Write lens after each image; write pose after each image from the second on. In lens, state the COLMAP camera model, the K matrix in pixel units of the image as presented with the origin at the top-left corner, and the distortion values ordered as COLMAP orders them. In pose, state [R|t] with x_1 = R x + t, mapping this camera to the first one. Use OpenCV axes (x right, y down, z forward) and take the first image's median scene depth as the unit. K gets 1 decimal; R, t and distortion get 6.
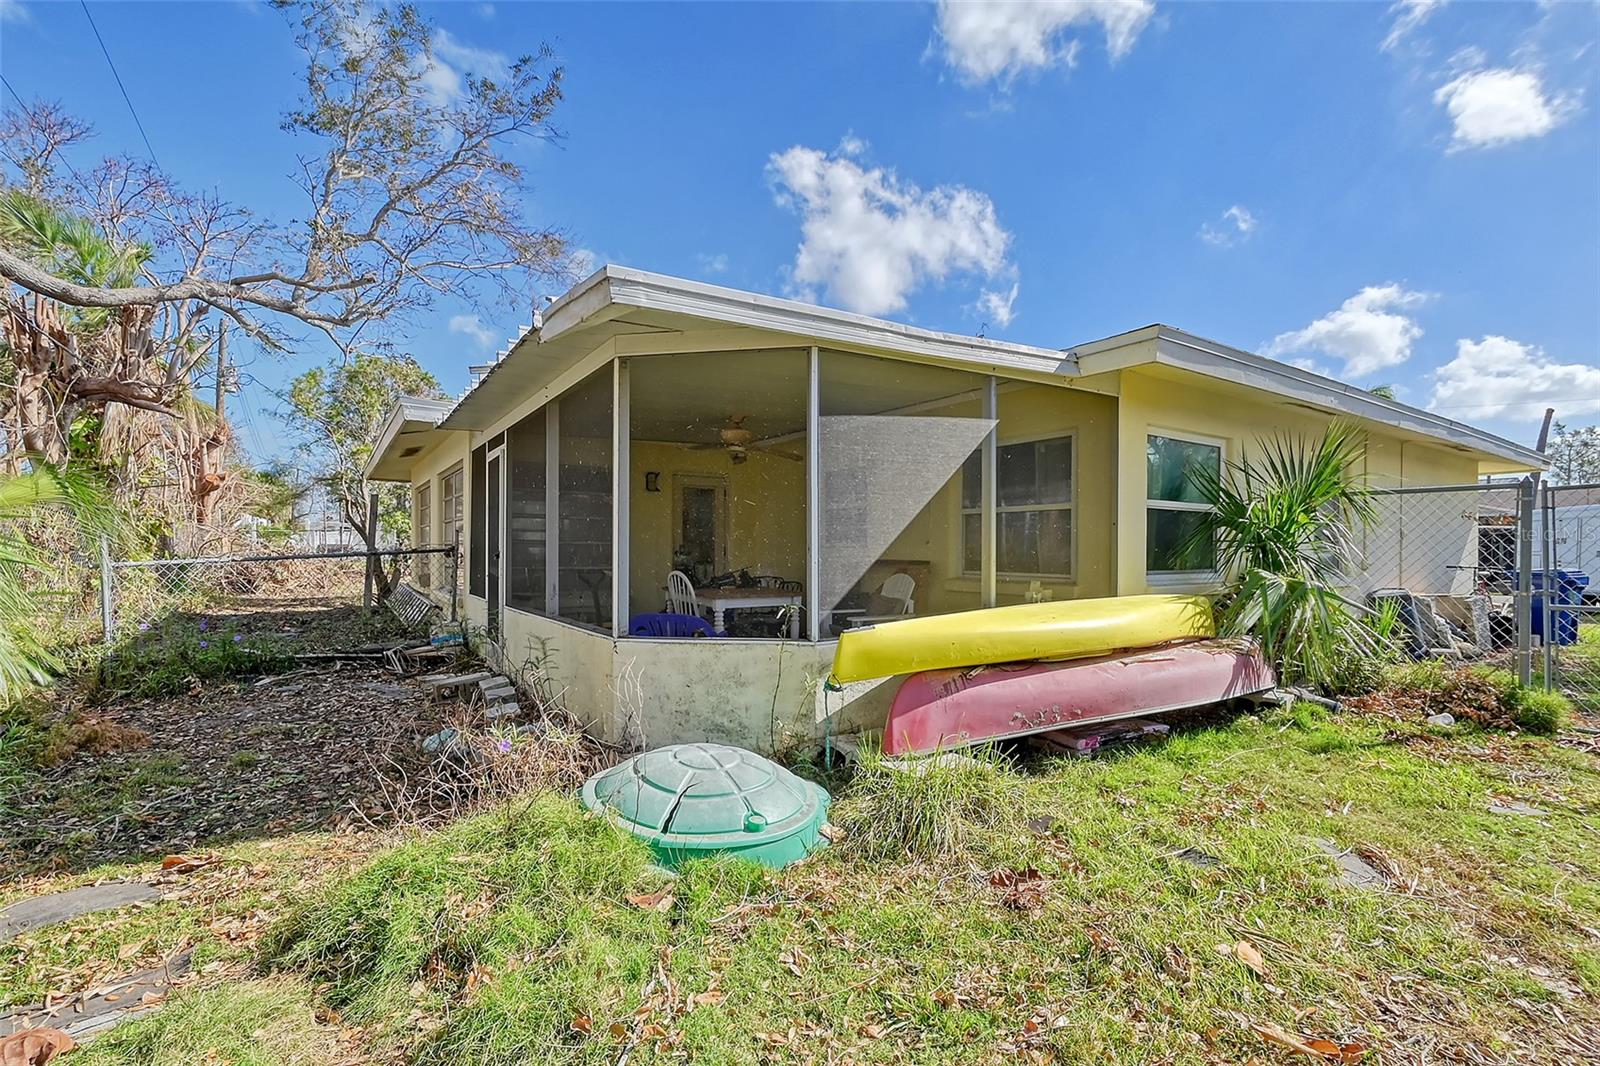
lens RADIAL K [[710.4, 0, 800.0], [0, 710.4, 533.0], [0, 0, 1]] dist [0.003451, 0.000295]
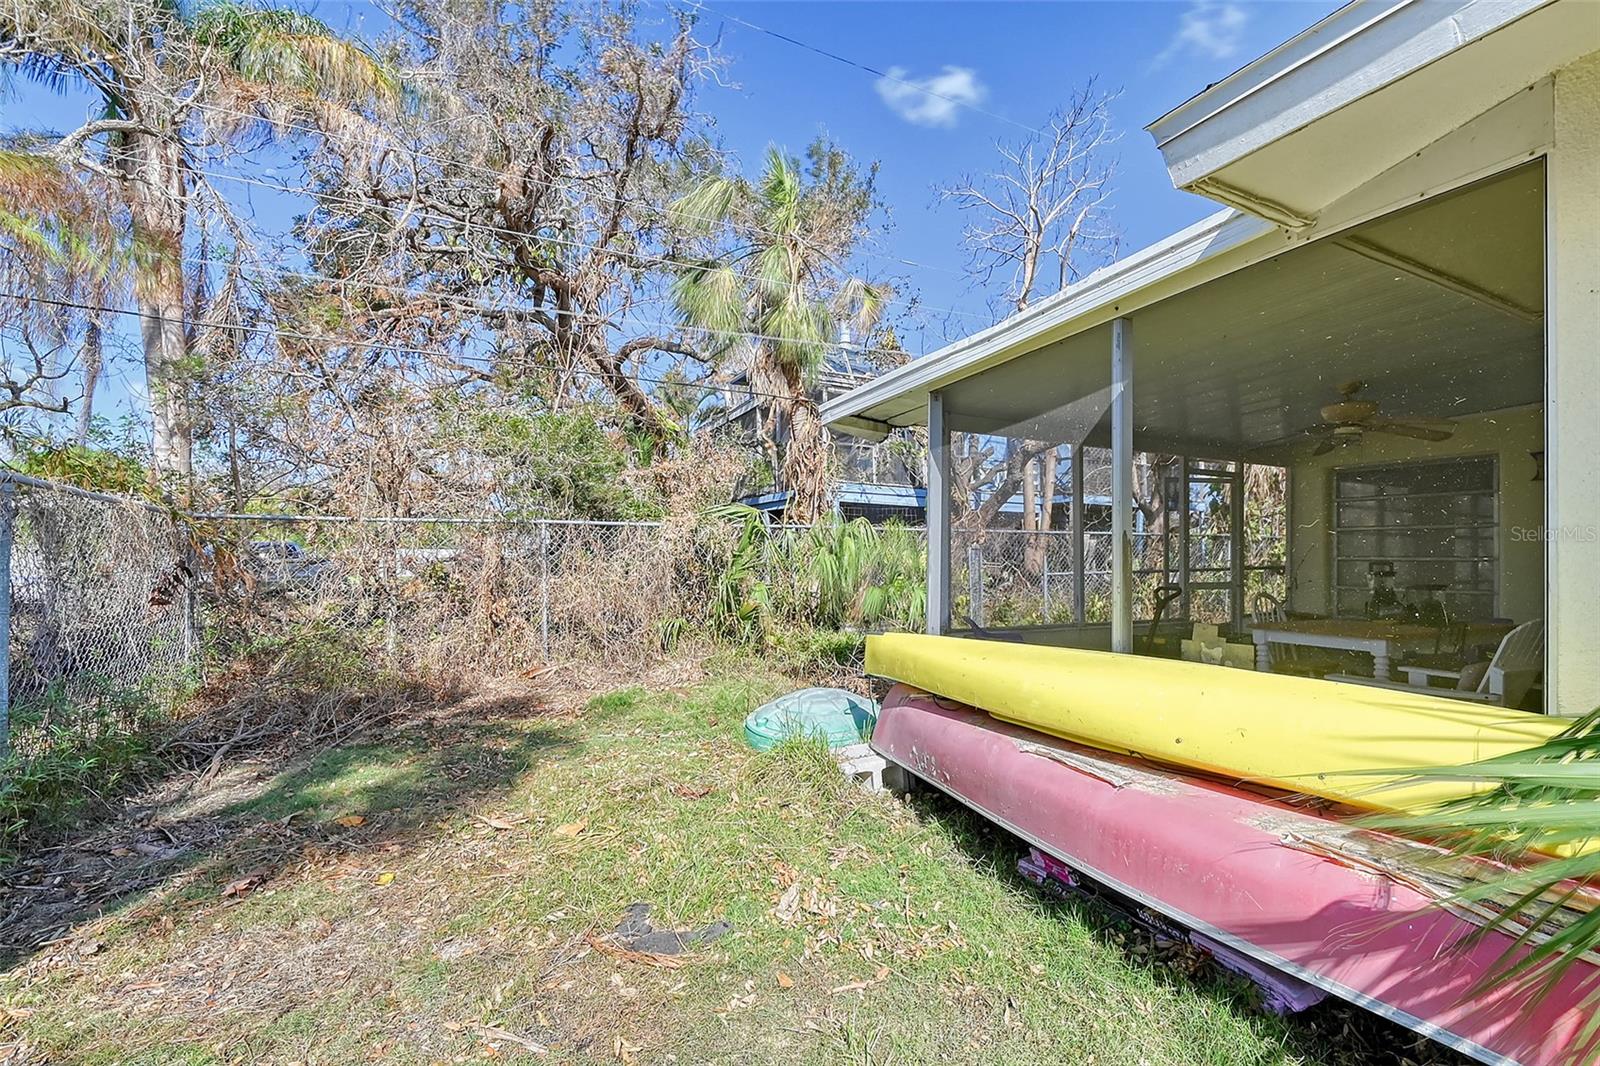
lens RADIAL K [[710.4, 0, 800.0], [0, 710.4, 533.0], [0, 0, 1]] dist [0.003451, 0.000295]
pose [[-0.120057, -0.042572, -0.991854, 1.018892], [0.021150, 0.998744, -0.045428, 0.012171], [0.992542, -0.026432, -0.119005, 0.796275]]
